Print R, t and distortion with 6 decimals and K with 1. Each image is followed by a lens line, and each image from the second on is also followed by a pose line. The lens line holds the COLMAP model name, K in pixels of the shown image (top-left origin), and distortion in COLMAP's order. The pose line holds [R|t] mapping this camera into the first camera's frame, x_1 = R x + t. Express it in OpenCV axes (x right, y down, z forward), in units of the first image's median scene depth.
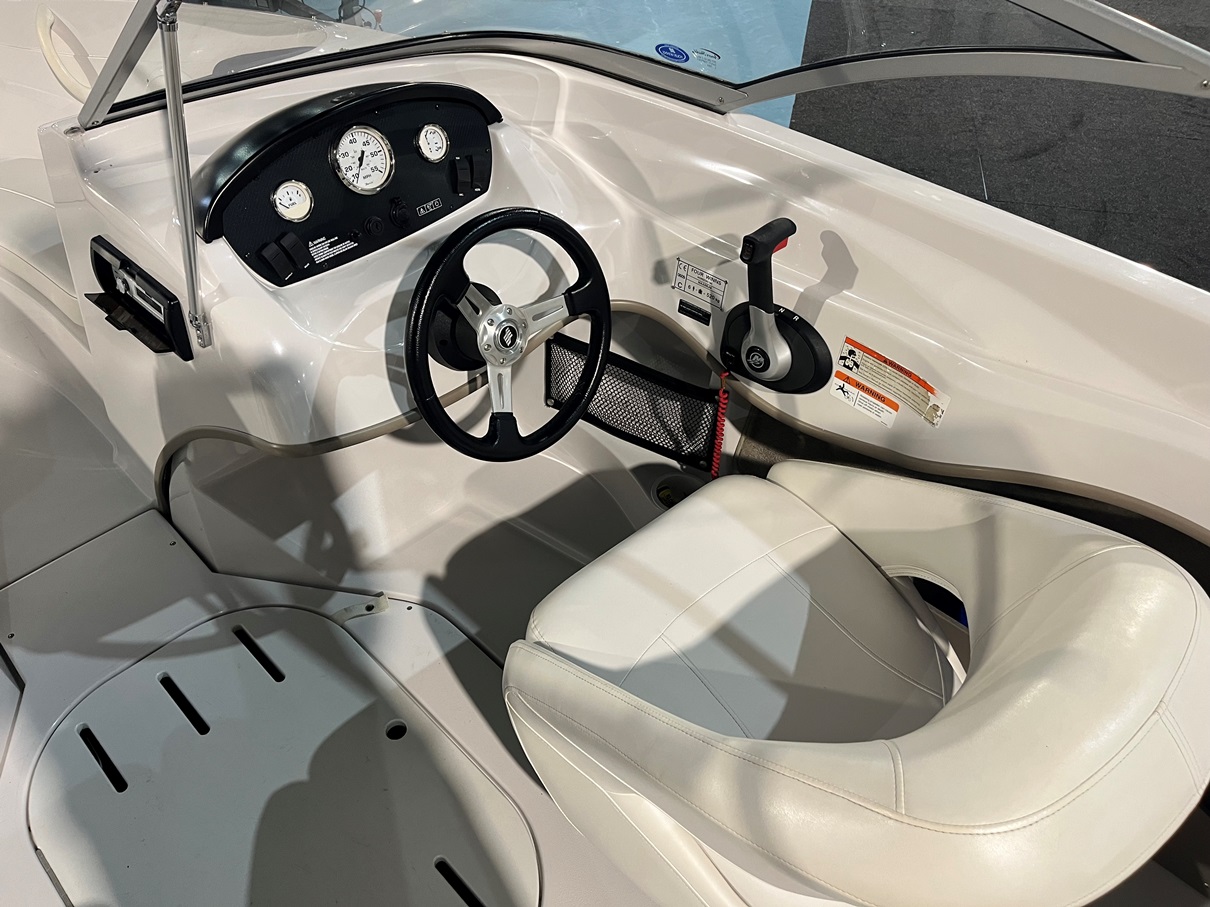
lens RADIAL K [[911.0, 0, 603.3], [0, 911.0, 454.5], [0, 0, 1]] dist [0.064089, -0.069916]
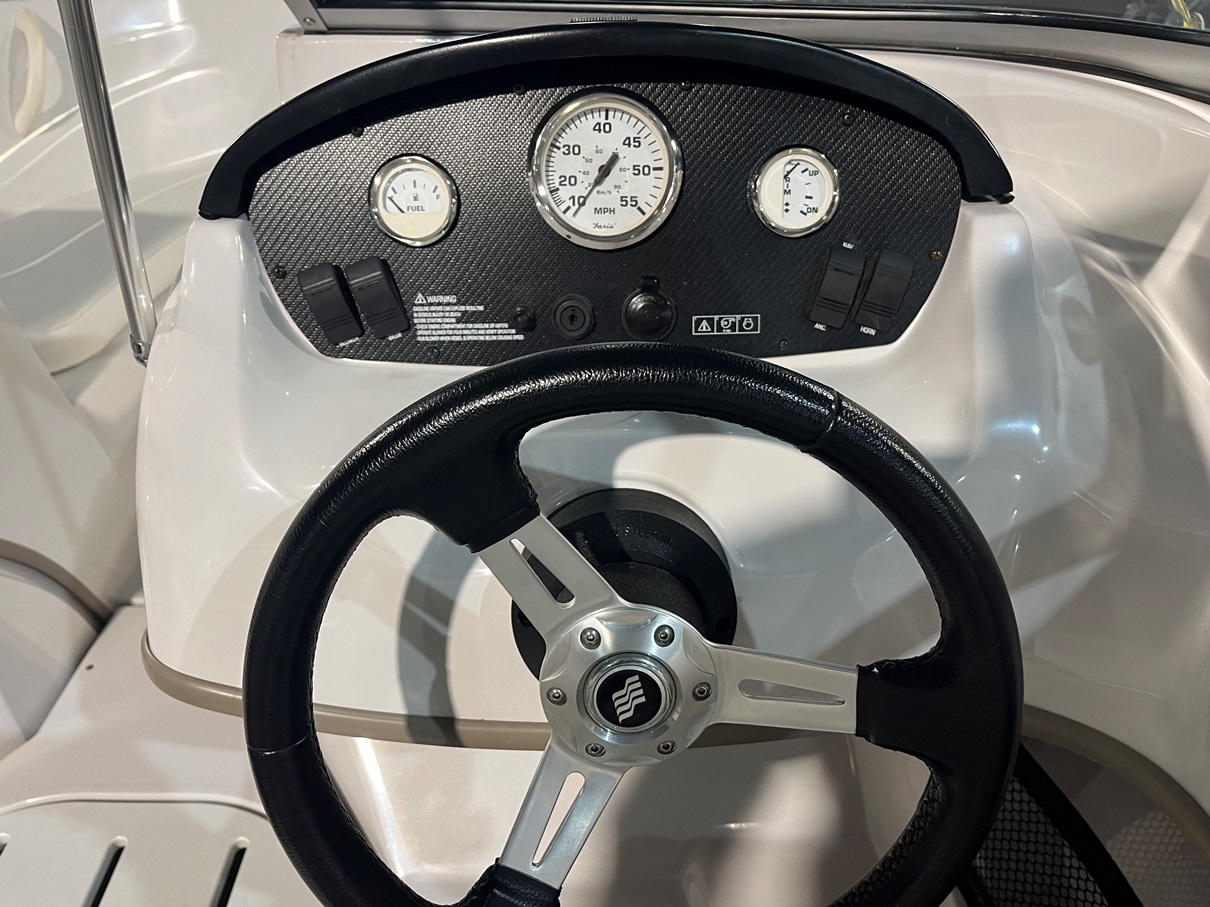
lens RADIAL K [[911.0, 0, 612.2], [0, 911.0, 460.0], [0, 0, 1]] dist [0.064089, -0.069916]
pose [[0.698325, 0.390307, -0.600003, 0.060755], [-0.482895, 0.875646, 0.007588, -0.200351], [0.528351, 0.284439, 0.799962, 0.676313]]
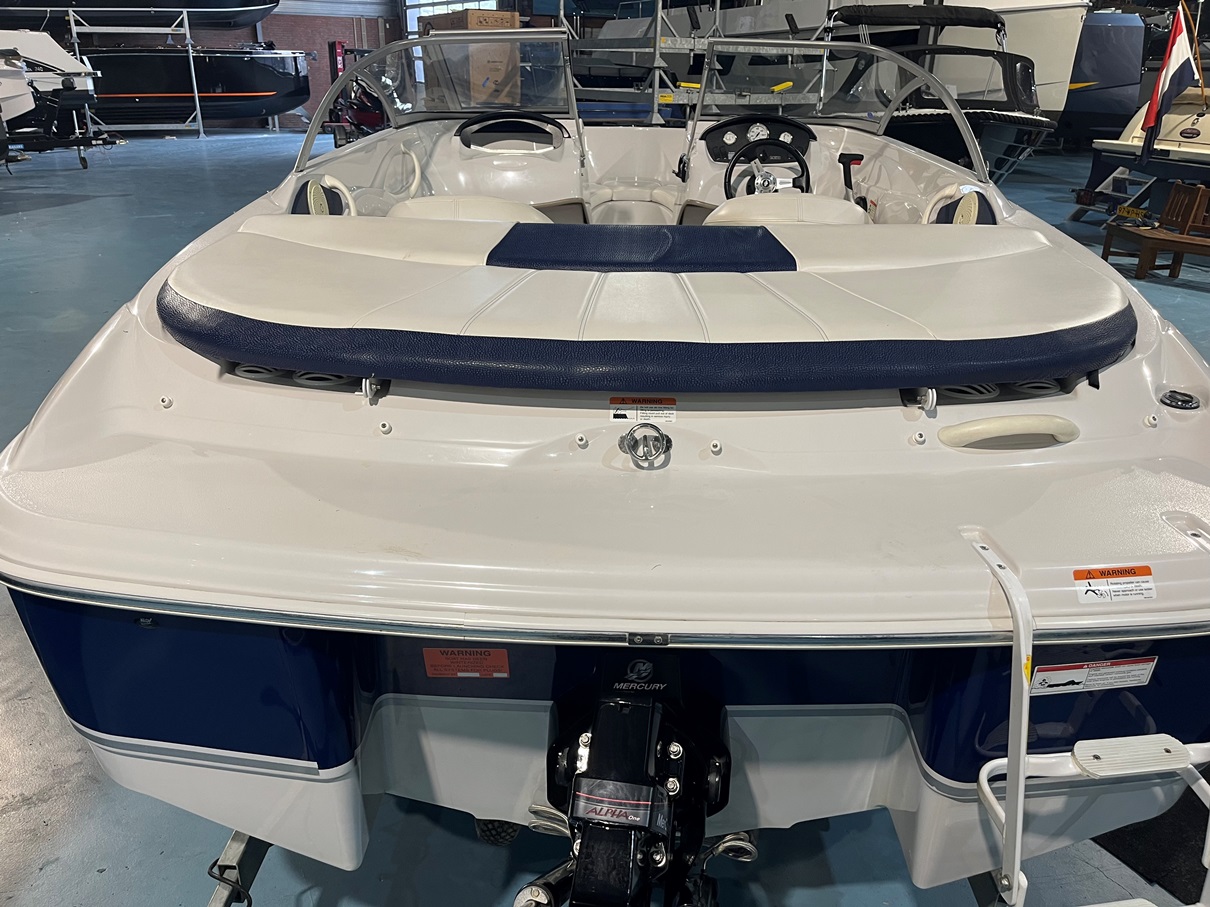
lens RADIAL K [[911.0, 0, 603.9], [0, 911.0, 457.8], [0, 0, 1]] dist [0.064089, -0.069916]
pose [[0.680495, 0.297815, -0.669501, 1.739236], [-0.509309, 0.849128, -0.139953, 1.269640], [0.526812, 0.436221, 0.729507, -1.023988]]
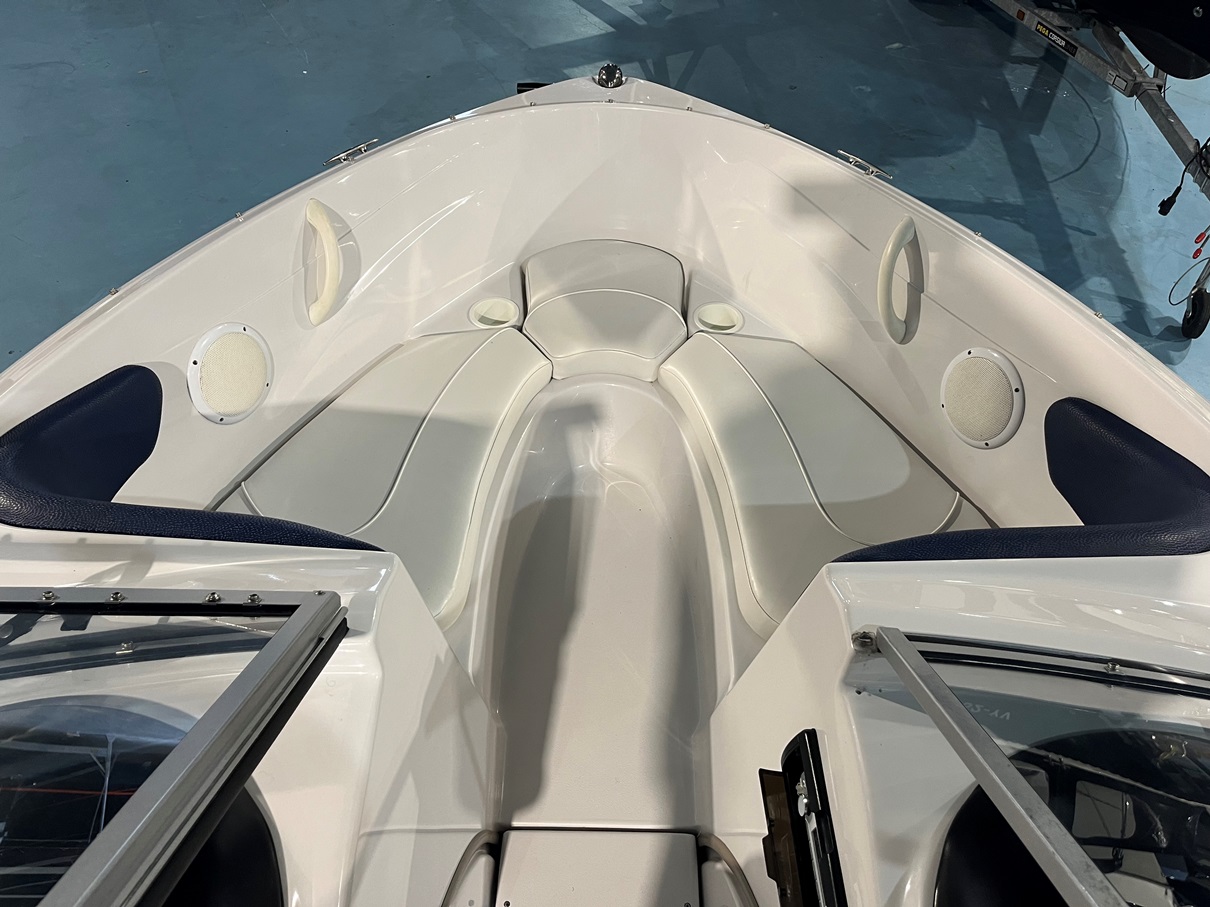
lens RADIAL K [[911.0, 0, 605.8], [0, 911.0, 456.8], [0, 0, 1]] dist [0.064089, -0.069916]
pose [[0.696737, 0.532980, -0.480093, -0.434045], [-0.508783, 0.838976, 0.193024, -0.505751], [0.505665, 0.109776, 0.855717, 0.229462]]
